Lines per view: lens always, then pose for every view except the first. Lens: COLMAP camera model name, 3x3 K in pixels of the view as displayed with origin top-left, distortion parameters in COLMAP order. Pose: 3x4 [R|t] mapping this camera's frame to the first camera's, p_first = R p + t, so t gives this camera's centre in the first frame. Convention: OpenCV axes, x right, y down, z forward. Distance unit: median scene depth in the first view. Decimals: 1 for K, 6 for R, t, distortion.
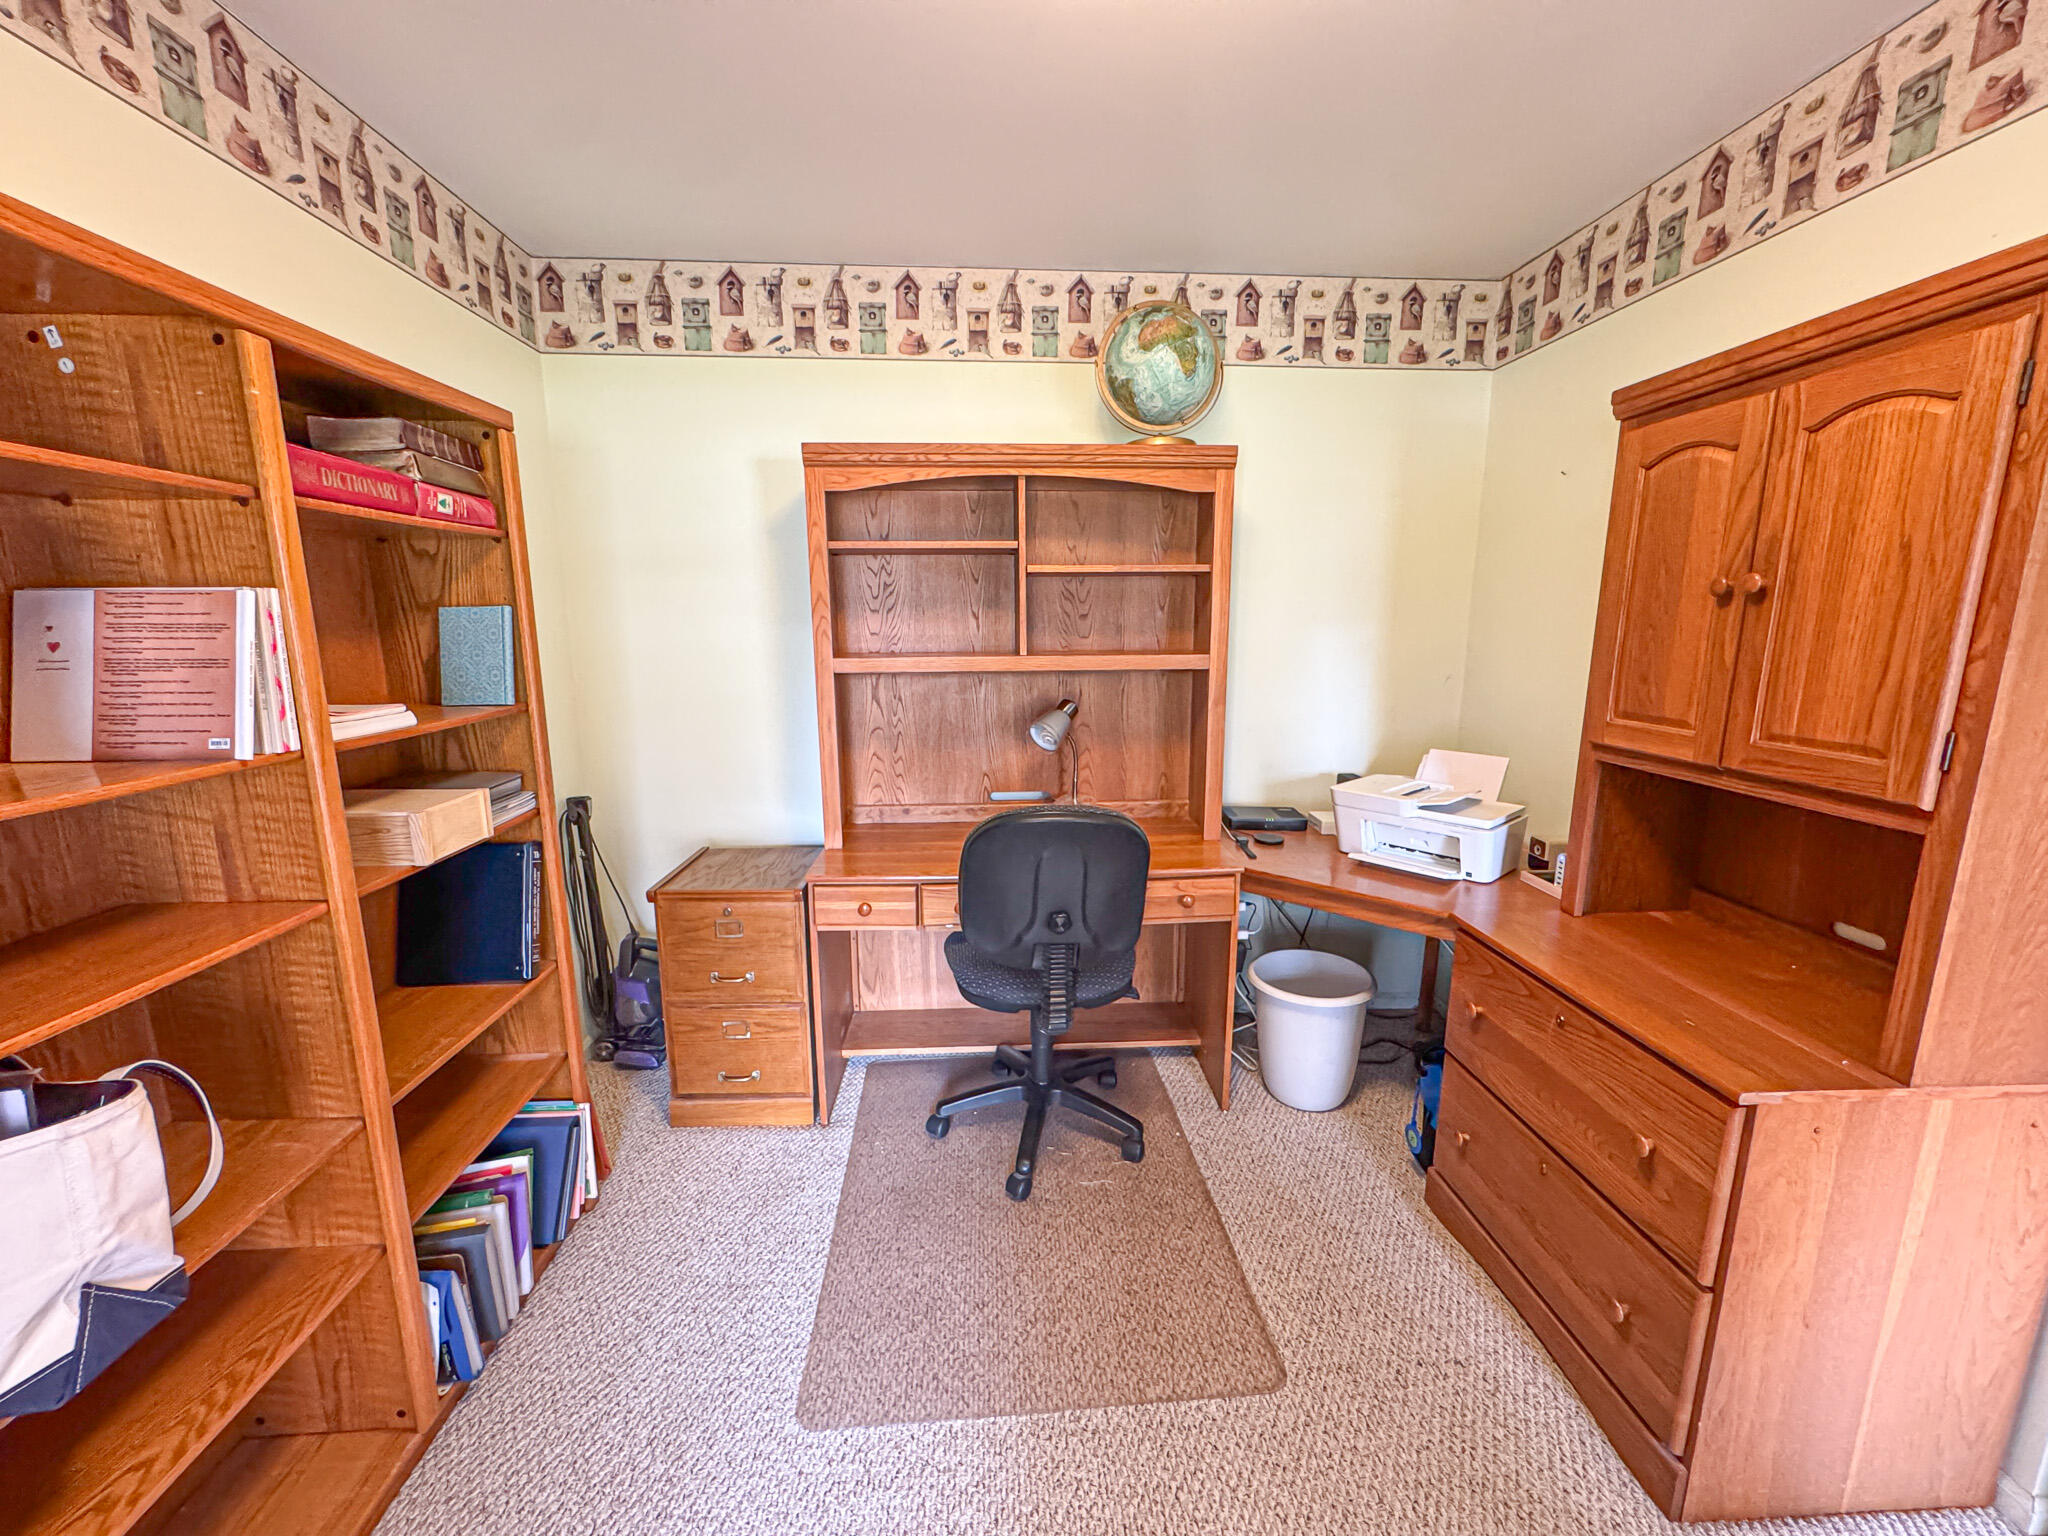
lens RADIAL K [[817.9, 0, 1024.9], [0, 817.9, 768.3], [0, 0, 1]] dist [-0.001450, -0.000107]
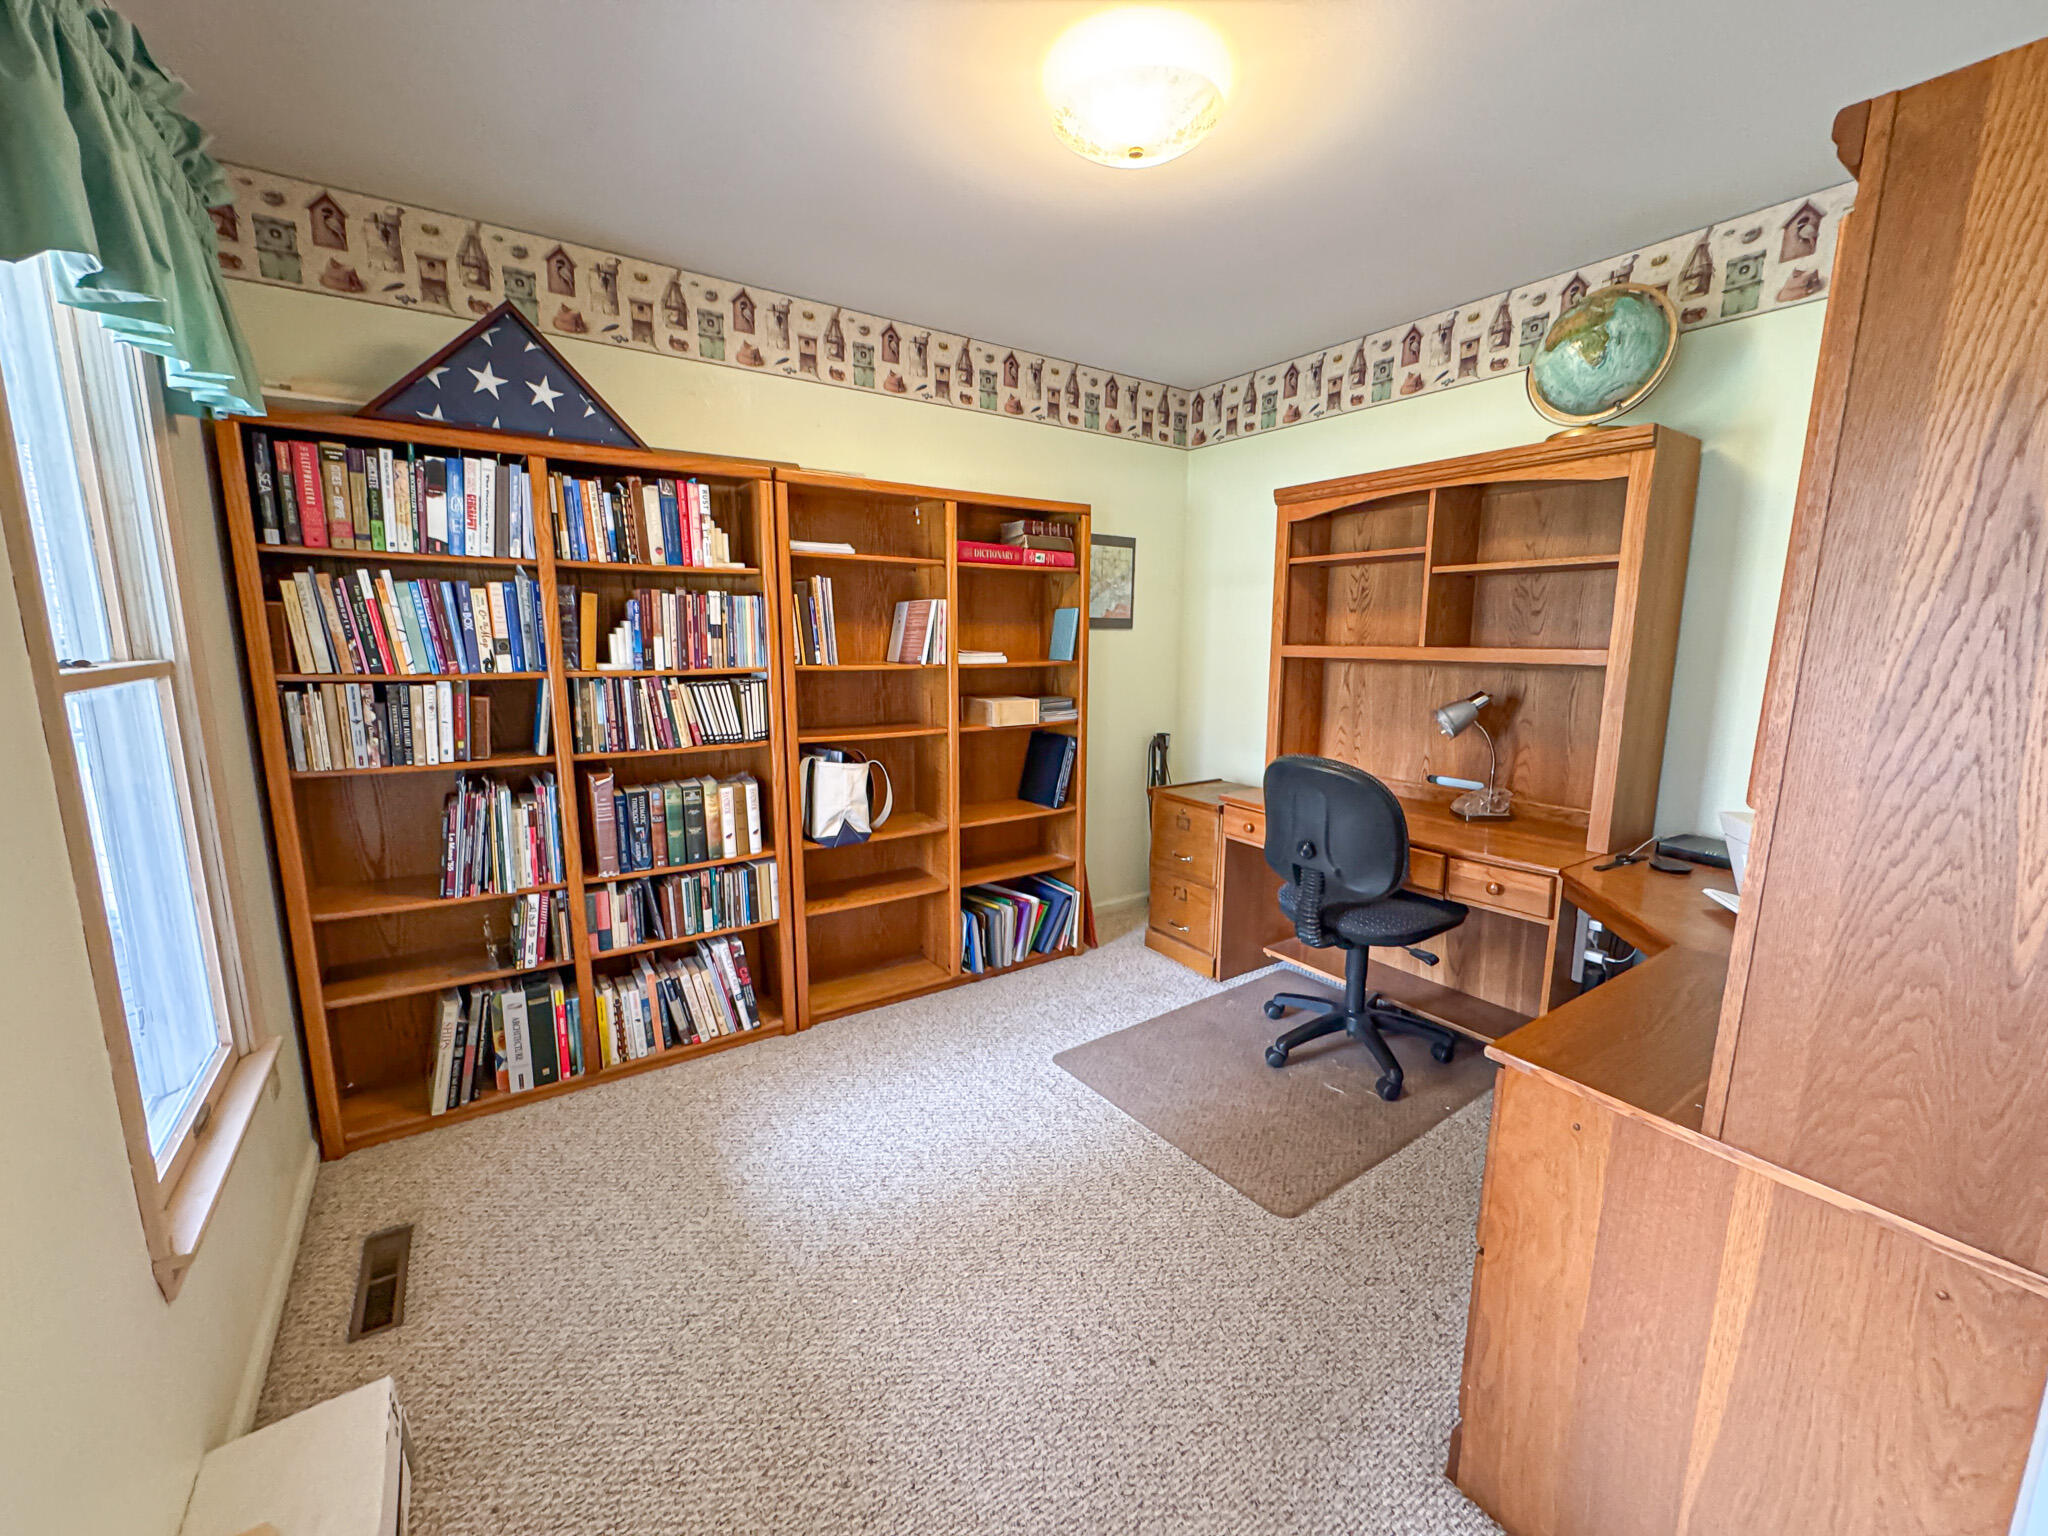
lens RADIAL K [[817.9, 0, 1029.2], [0, 817.9, 770.8], [0, 0, 1]] dist [-0.001450, -0.000107]
pose [[0.516454, 0.148526, -0.843336, 0.749385], [-0.163537, 0.983824, 0.073119, 0.039235], [0.840554, 0.100154, 0.532389, -0.042808]]
